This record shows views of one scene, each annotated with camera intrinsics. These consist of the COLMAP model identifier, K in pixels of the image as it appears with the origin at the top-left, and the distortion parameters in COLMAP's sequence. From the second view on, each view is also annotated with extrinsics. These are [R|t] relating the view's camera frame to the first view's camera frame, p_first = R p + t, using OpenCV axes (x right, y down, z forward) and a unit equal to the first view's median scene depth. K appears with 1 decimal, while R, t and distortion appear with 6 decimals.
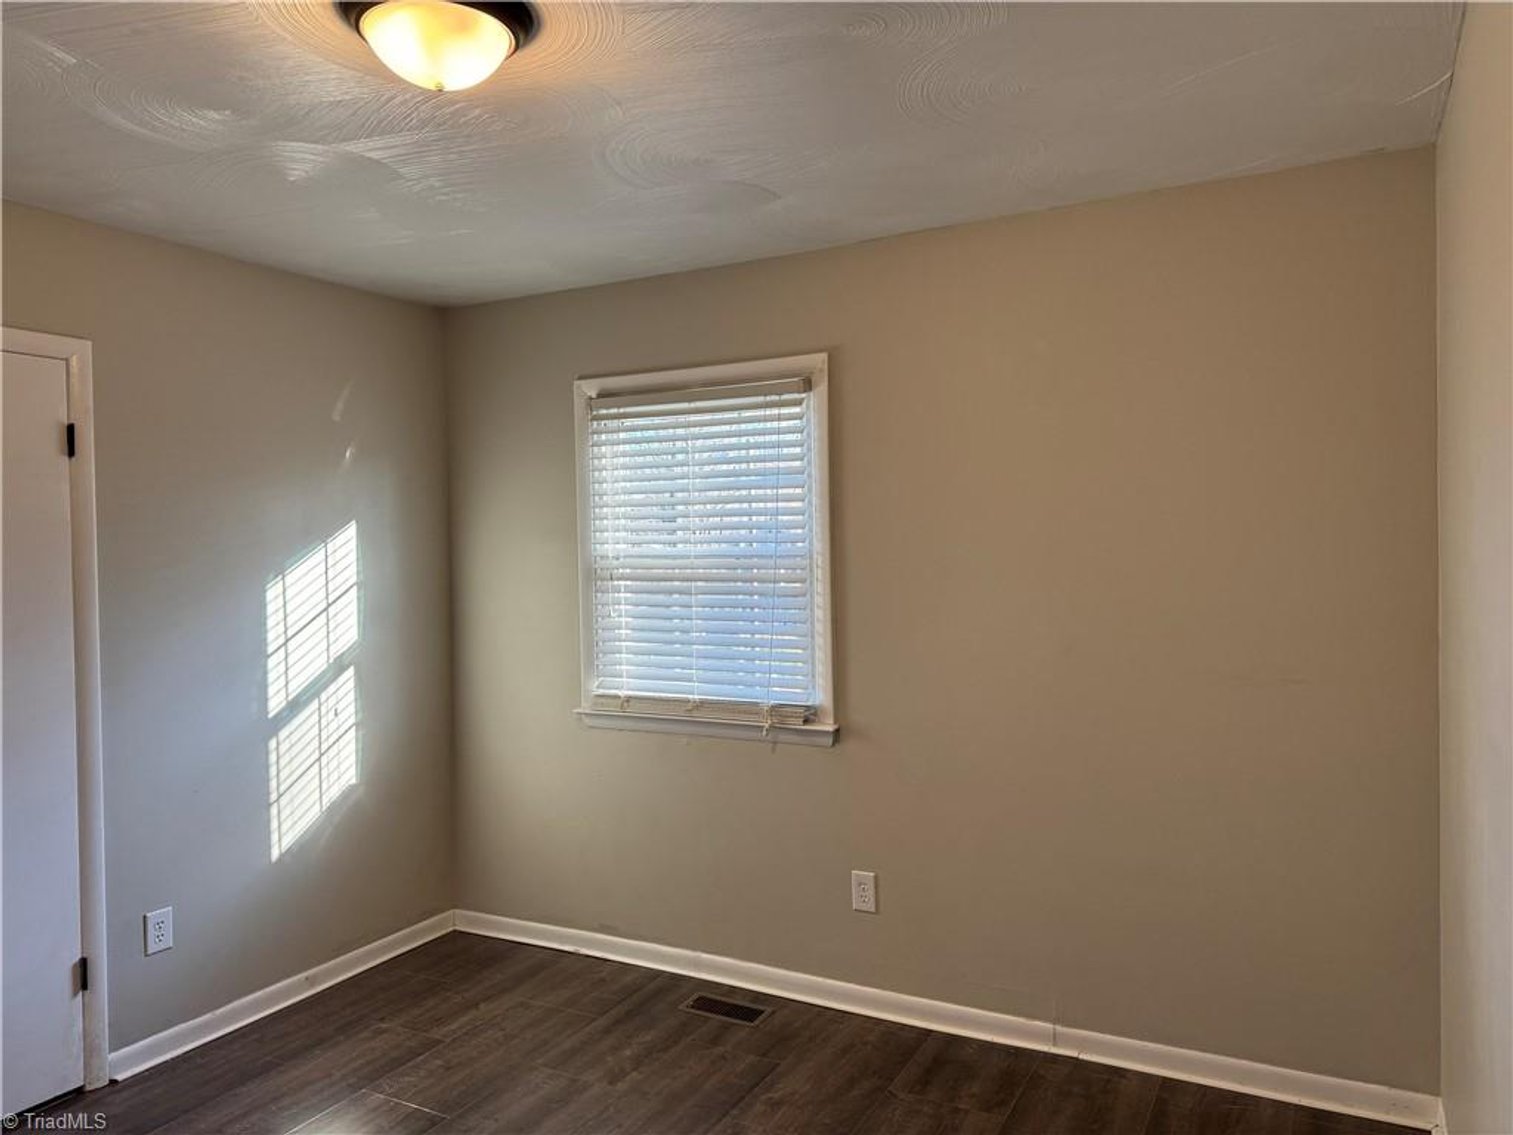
lens RADIAL K [[1061.4, 0, 745.4], [0, 1061.4, 580.7], [0, 0, 1]] dist [0.084104, -0.110700]
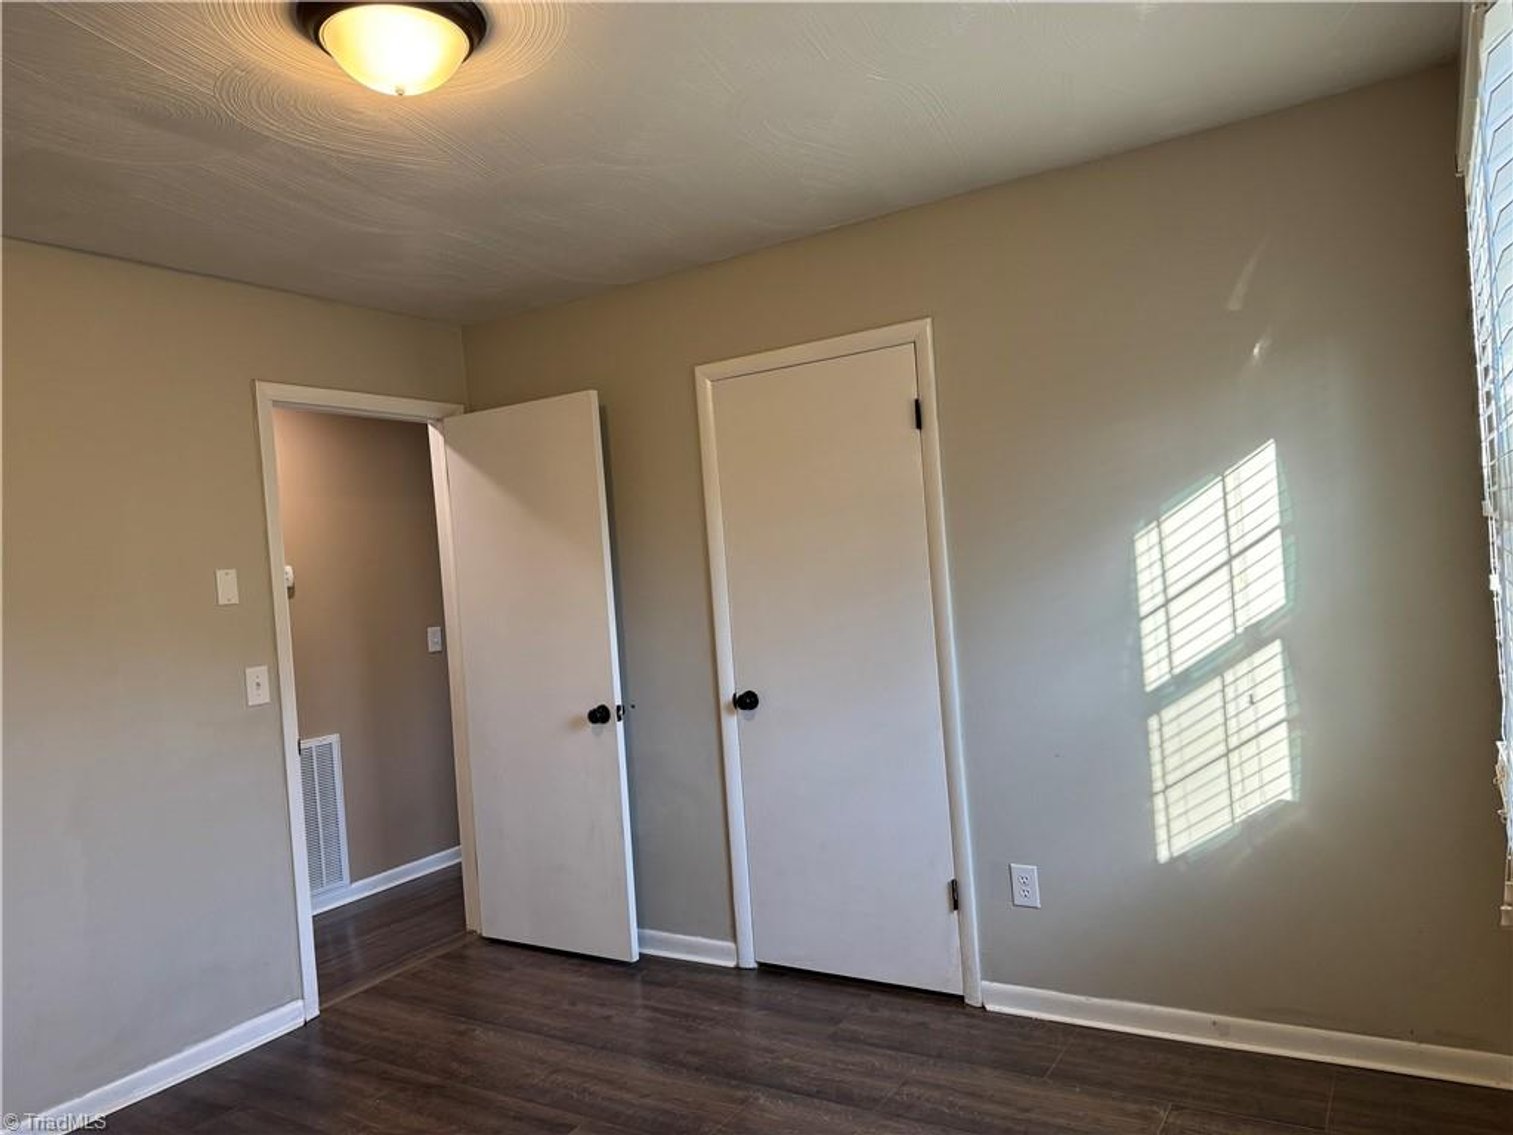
lens RADIAL K [[1061.4, 0, 746.5], [0, 1061.4, 572.1], [0, 0, 1]] dist [0.084104, -0.110700]
pose [[-0.049627, 0.031818, -0.998261, 0.403357], [0.050365, 0.998301, 0.029315, -0.006600], [0.997497, -0.048823, -0.051145, 0.718747]]
